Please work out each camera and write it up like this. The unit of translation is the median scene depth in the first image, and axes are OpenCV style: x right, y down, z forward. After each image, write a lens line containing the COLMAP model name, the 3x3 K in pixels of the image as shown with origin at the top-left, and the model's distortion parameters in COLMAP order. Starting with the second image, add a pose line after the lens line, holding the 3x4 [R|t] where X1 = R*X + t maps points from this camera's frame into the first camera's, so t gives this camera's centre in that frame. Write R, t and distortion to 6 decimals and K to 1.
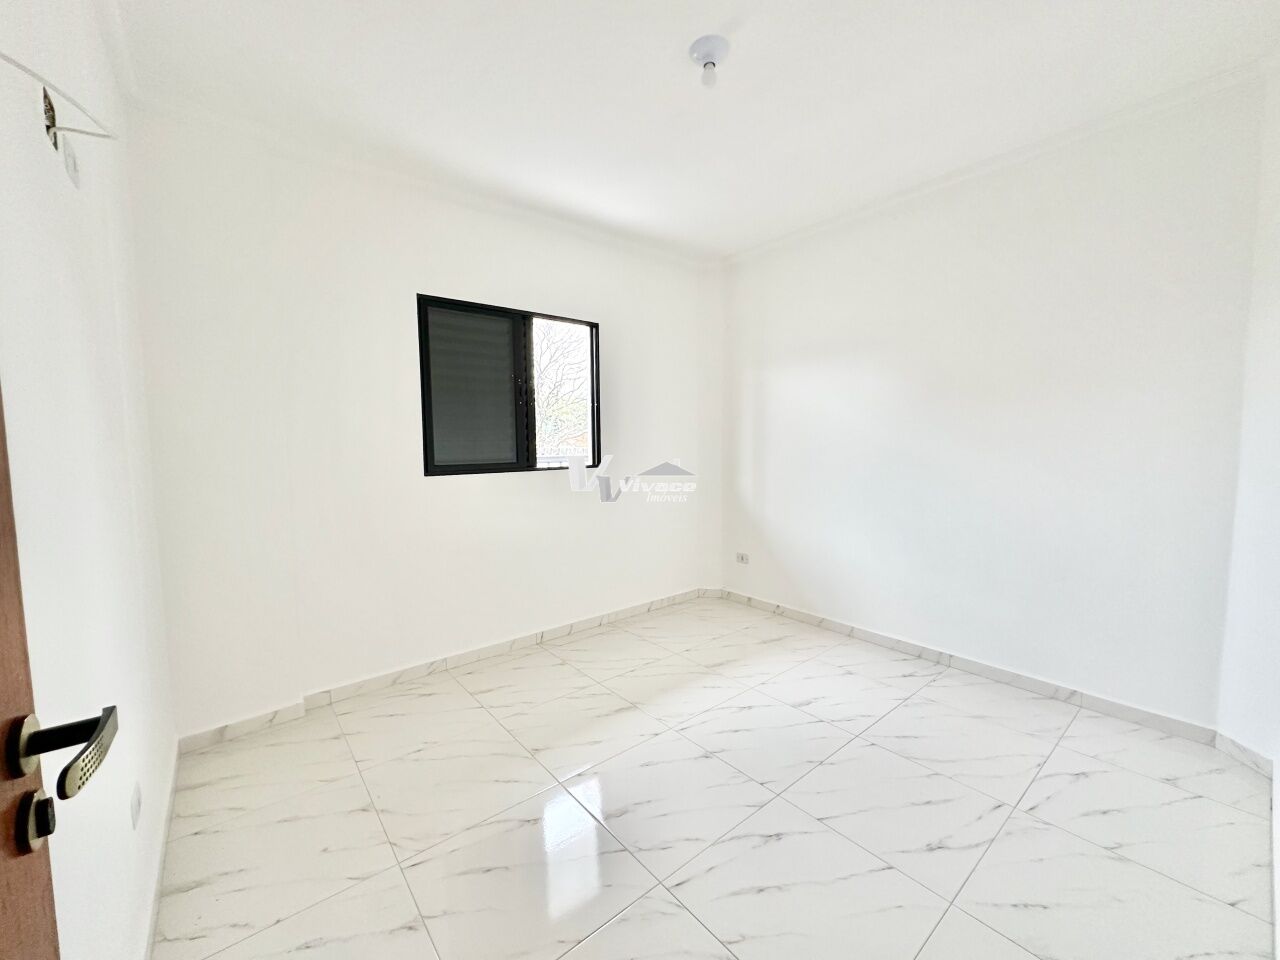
lens RADIAL K [[513.1, 0, 638.8], [0, 513.1, 476.7], [0, 0, 1]] dist [-0.004032, 0.000728]
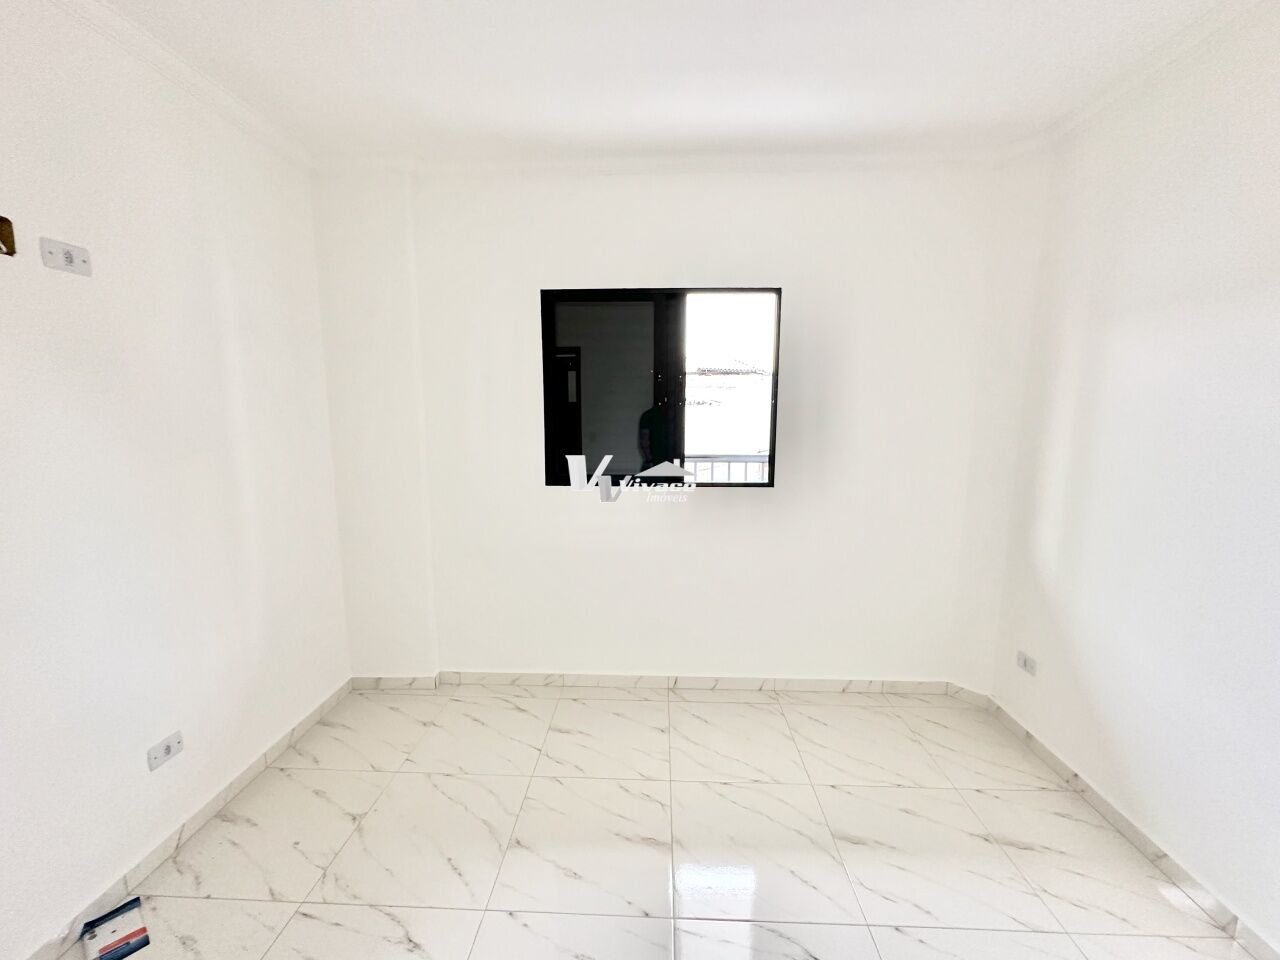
lens RADIAL K [[513.1, 0, 637.7], [0, 513.1, 477.2], [0, 0, 1]] dist [-0.004032, 0.000728]
pose [[0.746001, 0.101878, -0.658106, 0.300188], [-0.056051, 0.994328, 0.090390, -0.100187], [0.663582, -0.030544, 0.747480, 0.362000]]
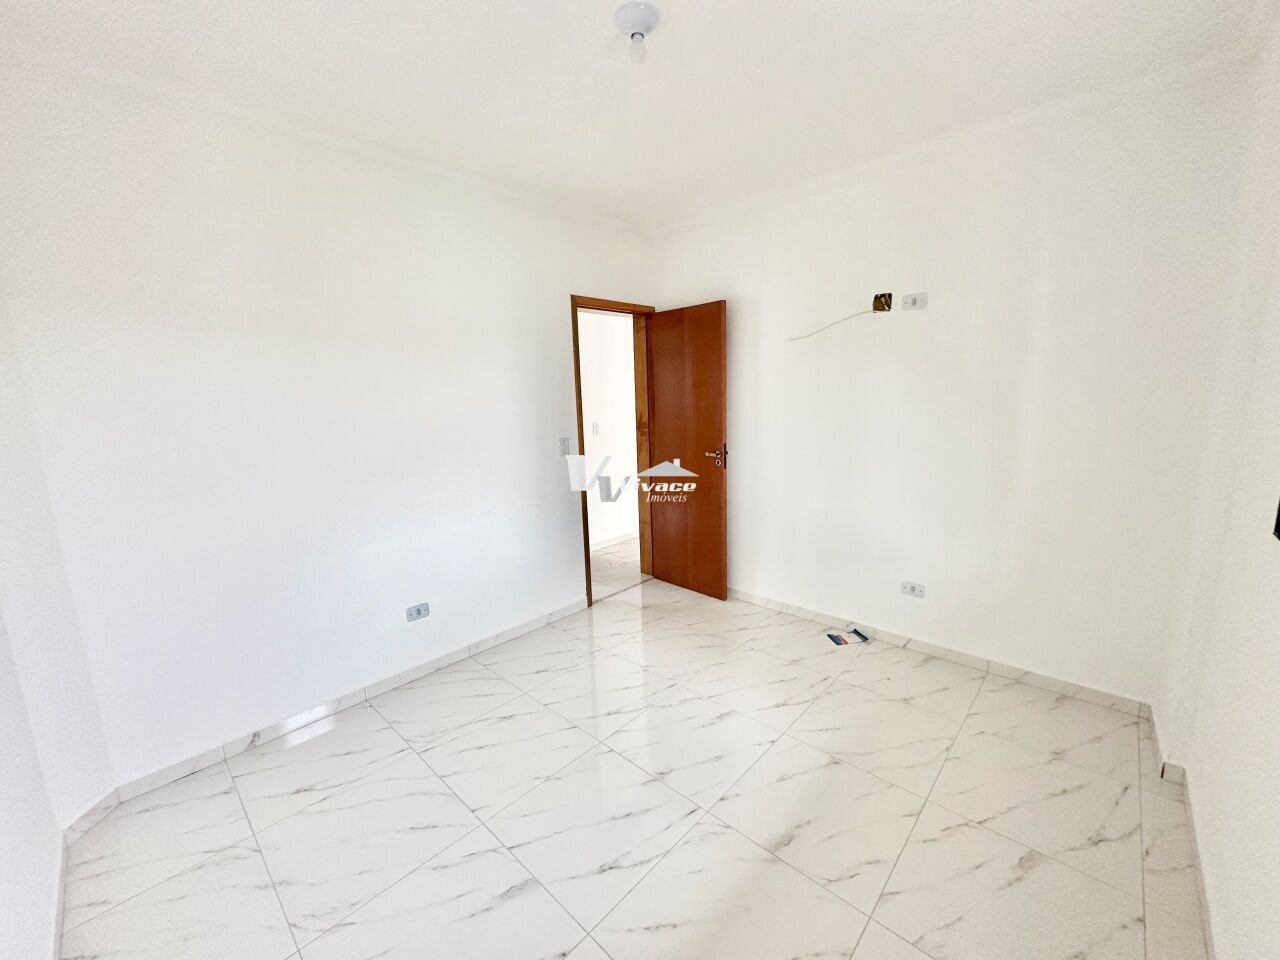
lens RADIAL K [[513.1, 0, 639.0], [0, 513.1, 476.4], [0, 0, 1]] dist [-0.004032, 0.000728]
pose [[-0.990620, 0.062170, -0.121680, 0.173680], [0.032424, 0.972017, 0.232662, -0.157305], [0.132740, 0.226535, -0.964916, 1.215117]]
